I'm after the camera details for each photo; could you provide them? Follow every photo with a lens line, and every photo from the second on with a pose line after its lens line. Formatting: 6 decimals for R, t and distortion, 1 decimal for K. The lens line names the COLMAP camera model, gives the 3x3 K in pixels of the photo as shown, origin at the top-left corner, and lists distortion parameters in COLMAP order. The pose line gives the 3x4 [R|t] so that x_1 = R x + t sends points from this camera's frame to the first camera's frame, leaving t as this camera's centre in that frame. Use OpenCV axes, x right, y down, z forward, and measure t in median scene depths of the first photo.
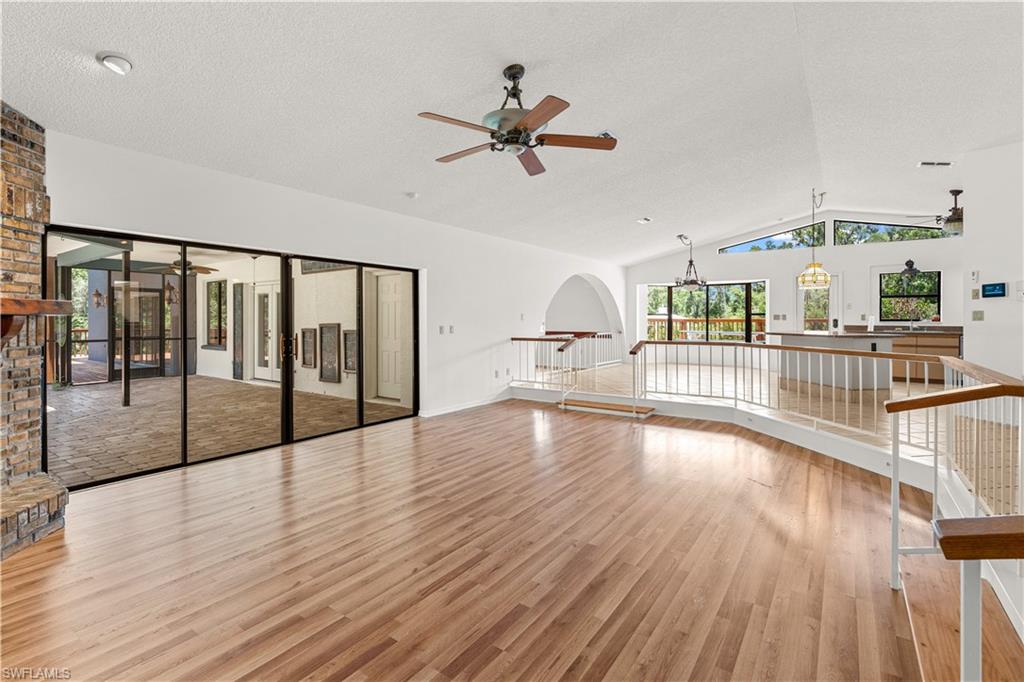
lens RADIAL K [[476.2, 0, 512.2], [0, 476.2, 321.6], [0, 0, 1]] dist [0.001456, 0.000581]
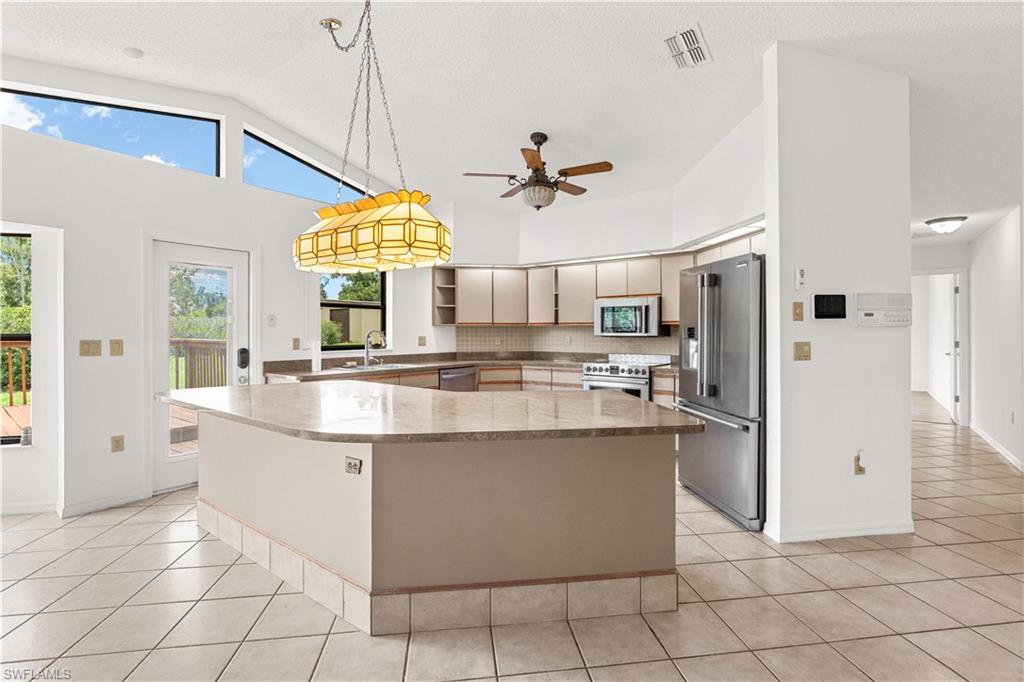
lens RADIAL K [[457.7, 0, 543.1], [0, 457.7, 333.1], [0, 0, 1]] dist [-0.019632, 0.000101]
pose [[0.000014, -0.007764, 0.999970, 0.271611], [0.004599, 0.999959, 0.007764, -0.022661], [-0.999989, 0.004599, 0.000049, 0.766399]]
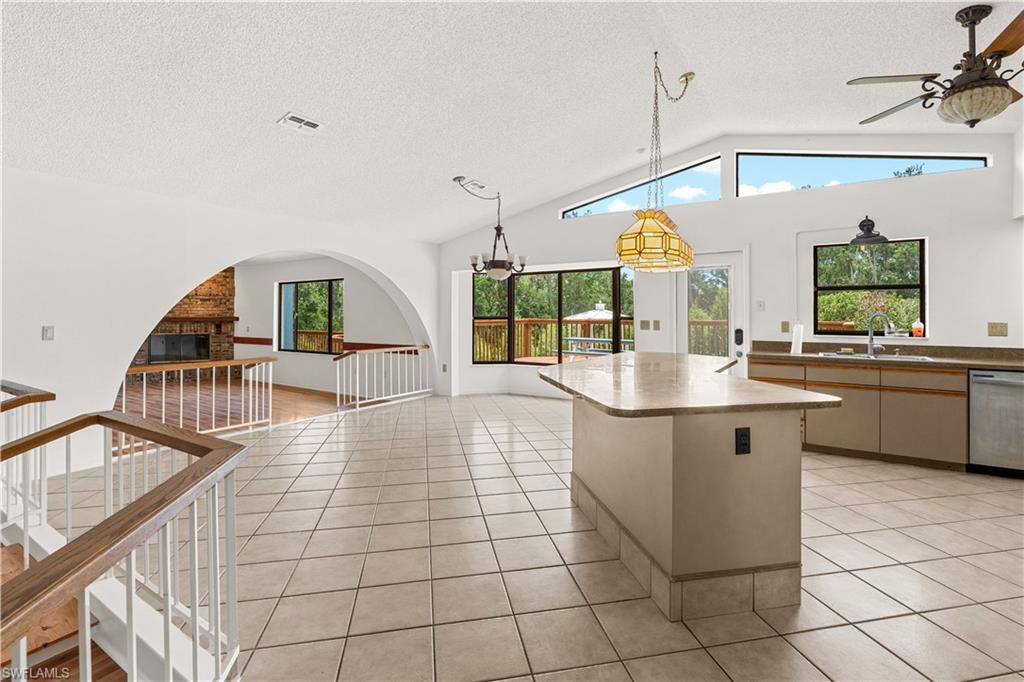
lens RADIAL K [[472.2, 0, 507.5], [0, 472.2, 315.3], [0, 0, 1]] dist [0.000377, -0.000604]
pose [[0.999634, -0.002550, 0.026947, 0.418154], [0.002682, 0.999985, -0.004860, -0.020354], [-0.026934, 0.004931, 0.999625, 0.484689]]
